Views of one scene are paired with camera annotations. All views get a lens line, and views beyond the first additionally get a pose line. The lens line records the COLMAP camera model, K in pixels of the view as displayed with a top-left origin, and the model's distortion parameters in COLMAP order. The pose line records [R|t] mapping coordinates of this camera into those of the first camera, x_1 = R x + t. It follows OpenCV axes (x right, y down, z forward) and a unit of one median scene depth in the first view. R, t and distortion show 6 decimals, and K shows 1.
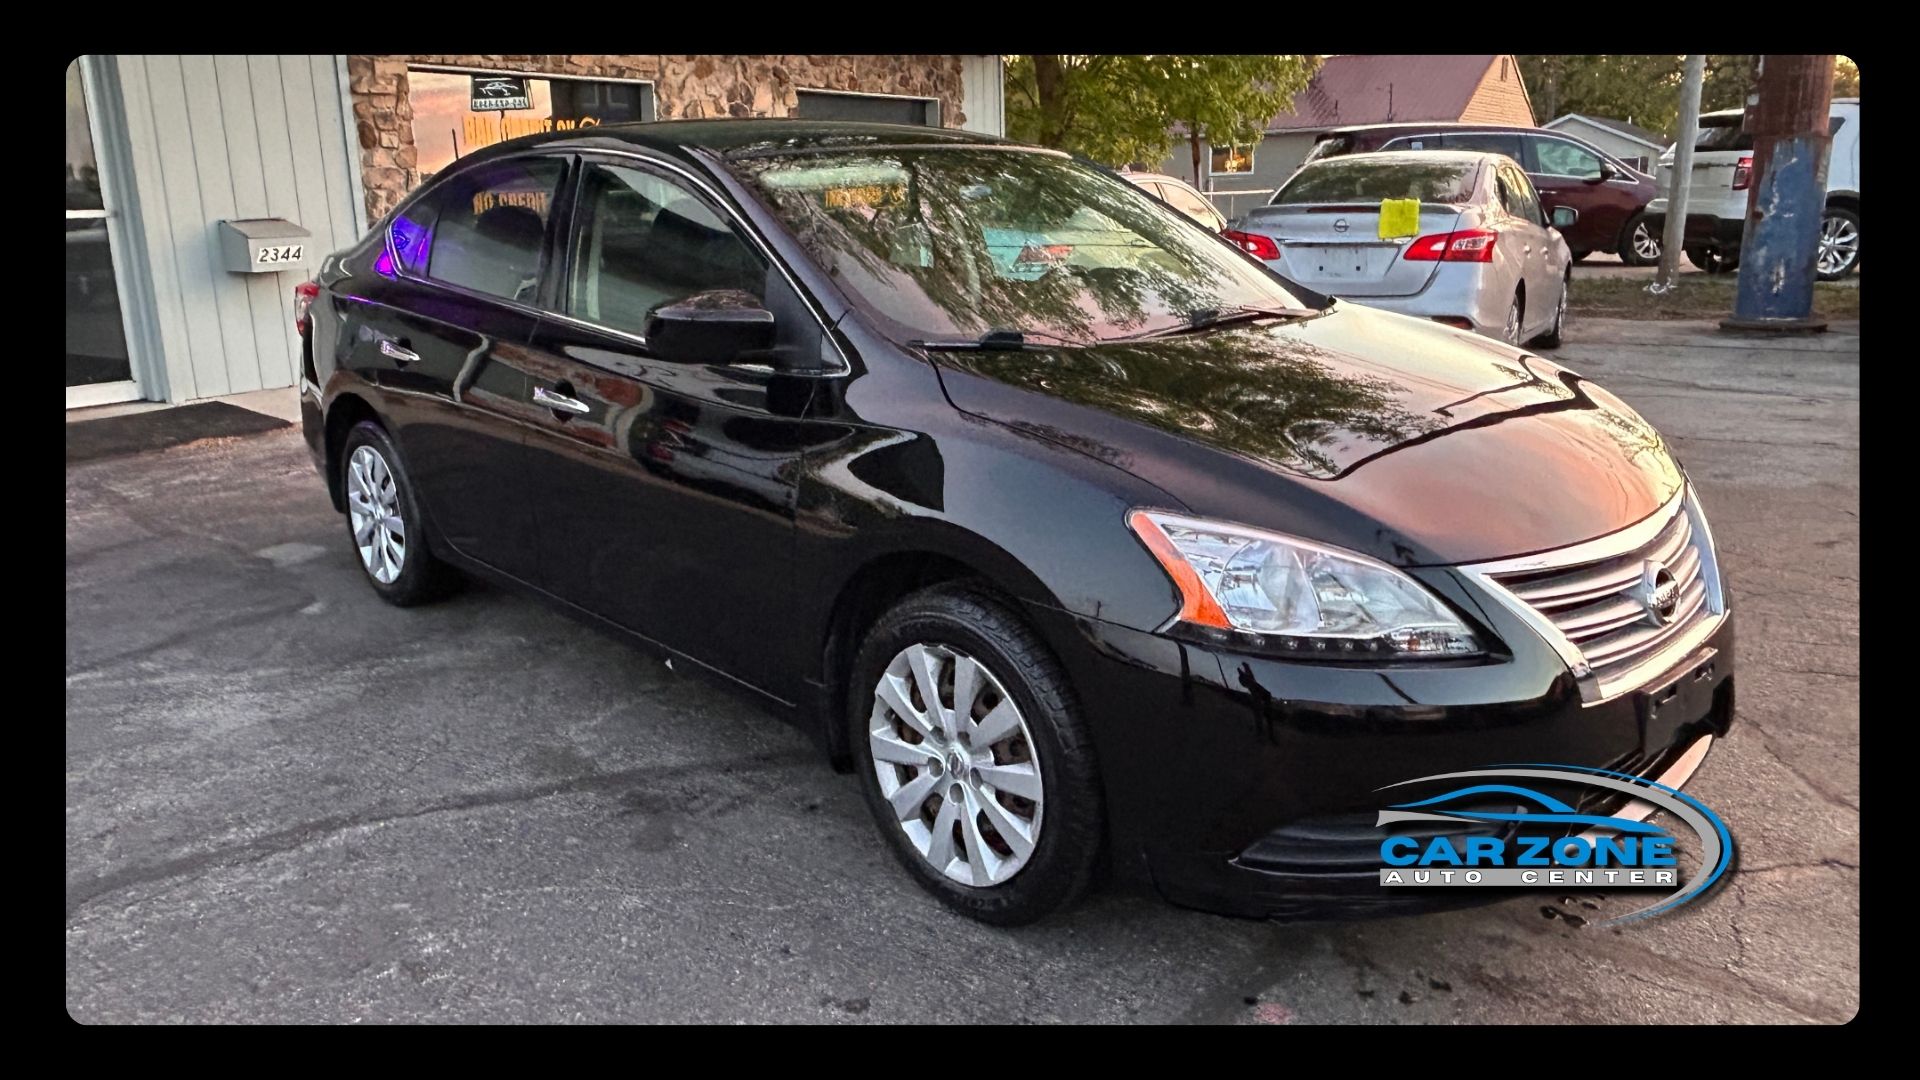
lens RADIAL K [[1345.0, 0, 960.0], [0, 1345.0, 540.0], [0, 0, 1]] dist [-0.005276, -0.004429]
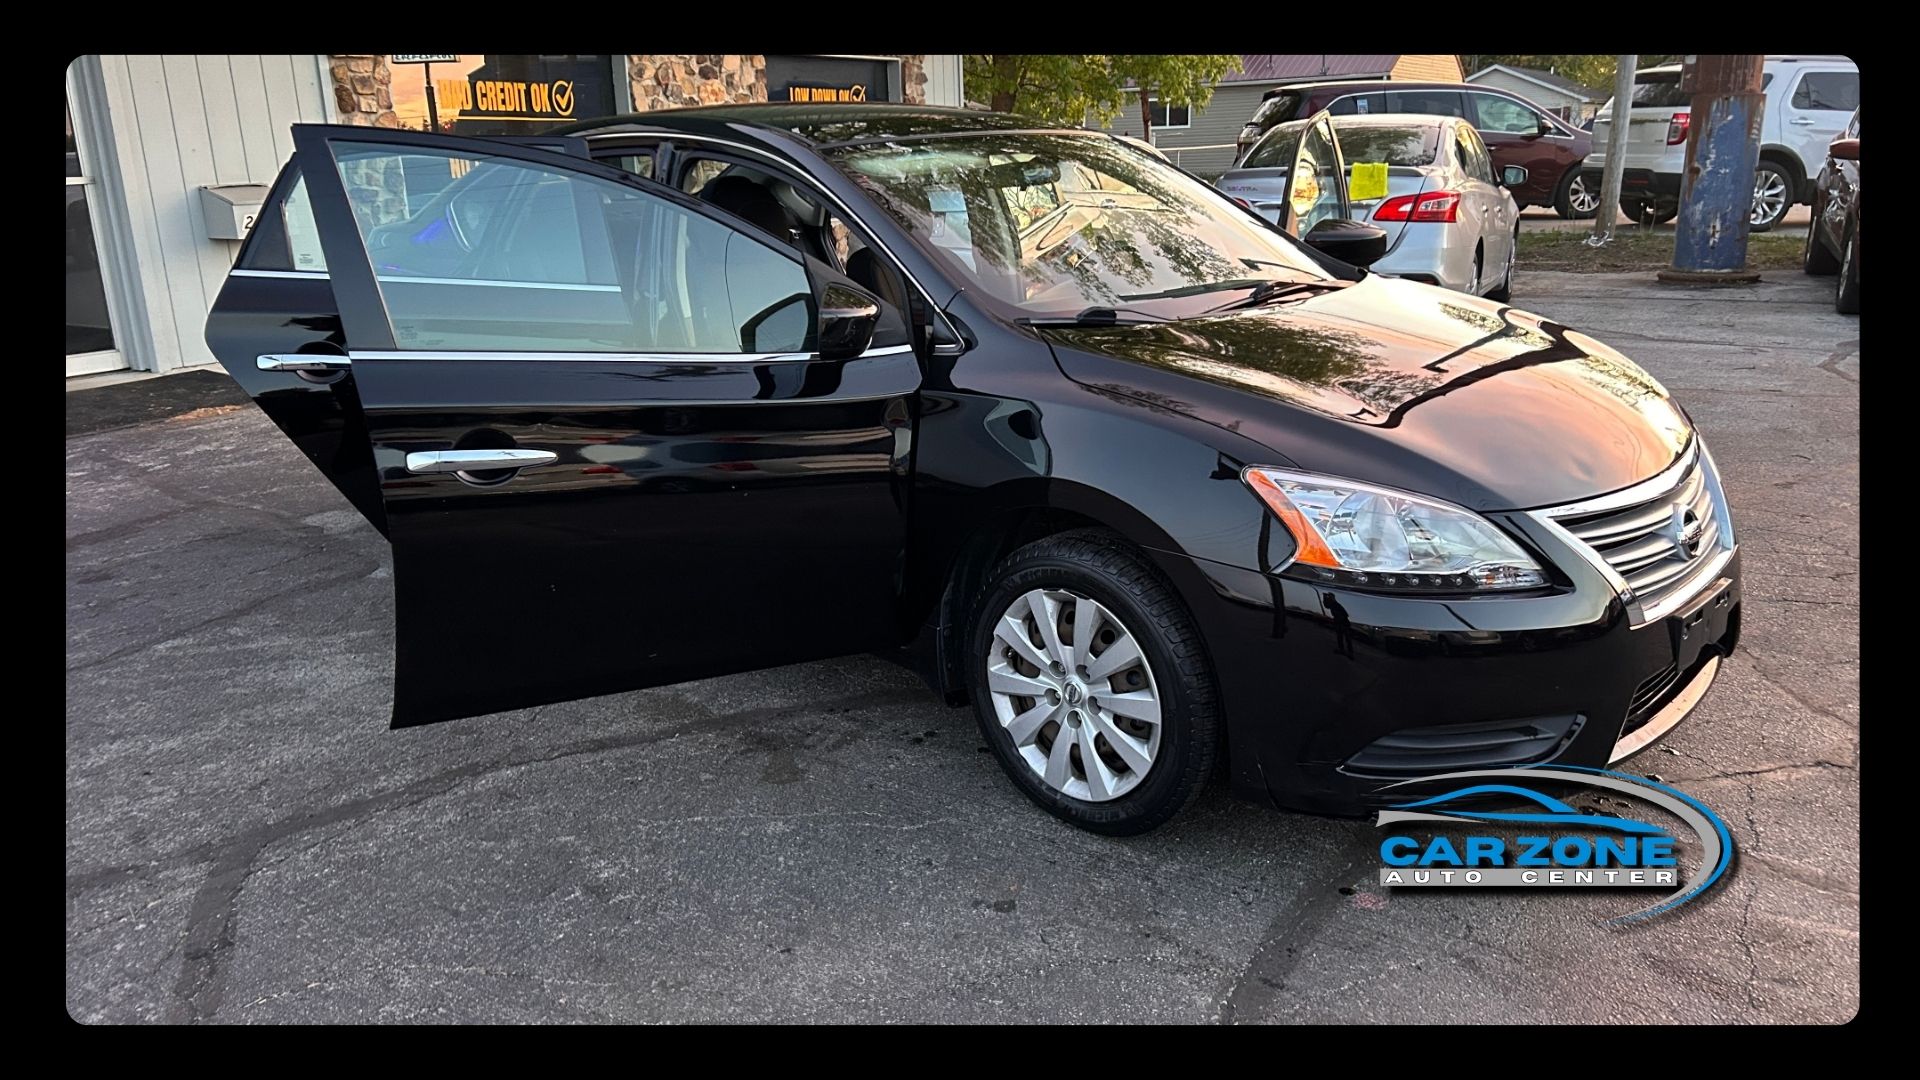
lens RADIAL K [[1369.9, 0, 934.3], [0, 1369.9, 527.7], [0, 0, 1]] dist [0.049575, -0.052346]
pose [[0.998196, -0.019531, 0.056775, -0.158800], [0.018180, 0.999541, 0.024220, -0.003114], [-0.057222, -0.023145, 0.998093, -0.123854]]
